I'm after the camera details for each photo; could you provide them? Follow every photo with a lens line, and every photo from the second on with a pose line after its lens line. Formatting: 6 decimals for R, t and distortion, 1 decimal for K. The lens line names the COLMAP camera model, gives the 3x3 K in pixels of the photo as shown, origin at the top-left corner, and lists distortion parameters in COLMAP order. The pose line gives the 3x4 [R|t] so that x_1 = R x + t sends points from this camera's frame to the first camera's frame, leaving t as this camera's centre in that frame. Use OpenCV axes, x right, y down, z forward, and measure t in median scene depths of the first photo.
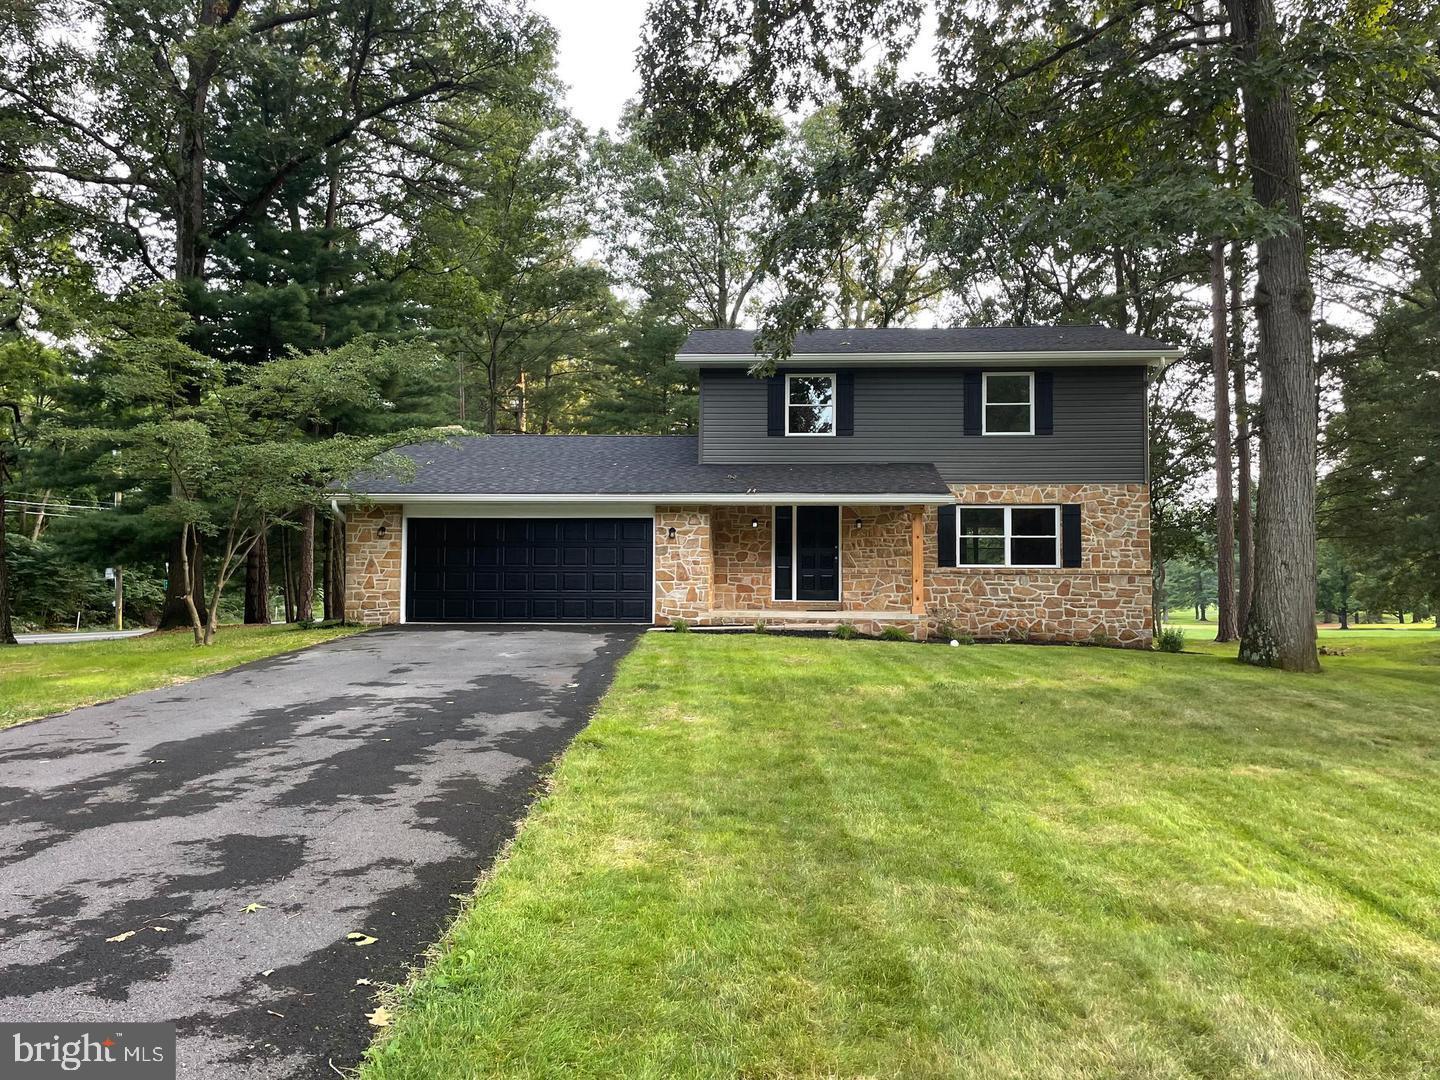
lens RADIAL K [[1092.0, 0, 717.5], [0, 1092.0, 530.5], [0, 0, 1]] dist [0.051932, -0.007140]
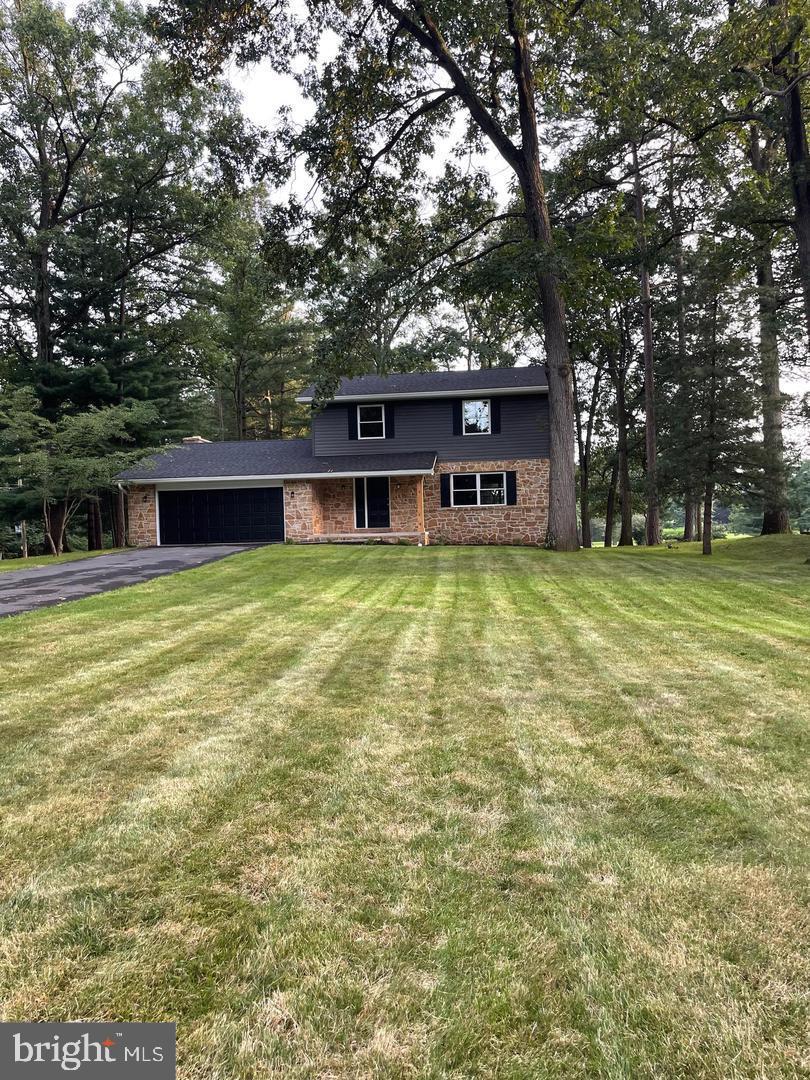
lens RADIAL K [[819.0, 0, 407.1], [0, 819.0, 545.3], [0, 0, 1]] dist [0.051932, -0.007140]
pose [[0.997215, -0.031276, -0.067706, 0.237303], [0.035979, 0.996941, 0.069386, -0.001250], [0.065329, -0.071629, 0.995290, -0.399501]]
